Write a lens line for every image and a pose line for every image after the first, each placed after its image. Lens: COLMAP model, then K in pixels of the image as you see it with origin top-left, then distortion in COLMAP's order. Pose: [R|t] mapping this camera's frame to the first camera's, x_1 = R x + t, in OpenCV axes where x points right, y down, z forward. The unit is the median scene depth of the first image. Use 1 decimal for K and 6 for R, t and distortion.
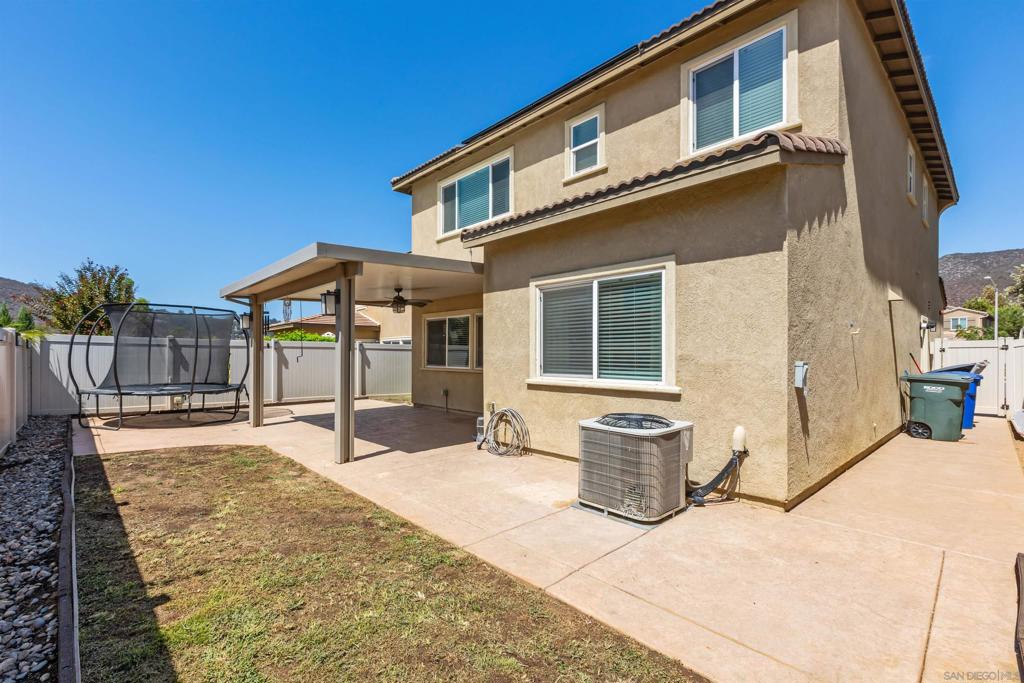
lens RADIAL K [[439.6, 0, 512.0], [0, 439.6, 341.5], [0, 0, 1]] dist [-0.000183, -0.000183]
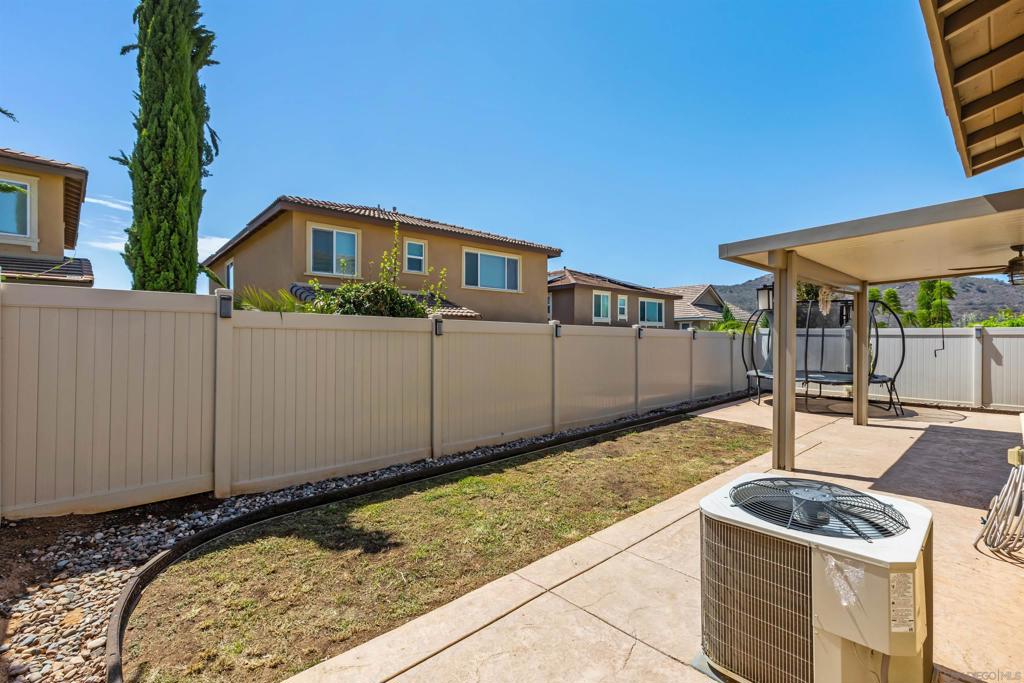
lens RADIAL K [[458.9, 0, 509.7], [0, 458.9, 333.2], [0, 0, 1]] dist [-0.001174, -0.001424]
pose [[0.017523, -0.022400, -0.999596, 0.256041], [0.021807, 0.999520, -0.022016, 0.009404], [0.999609, -0.021412, 0.018003, 0.225849]]
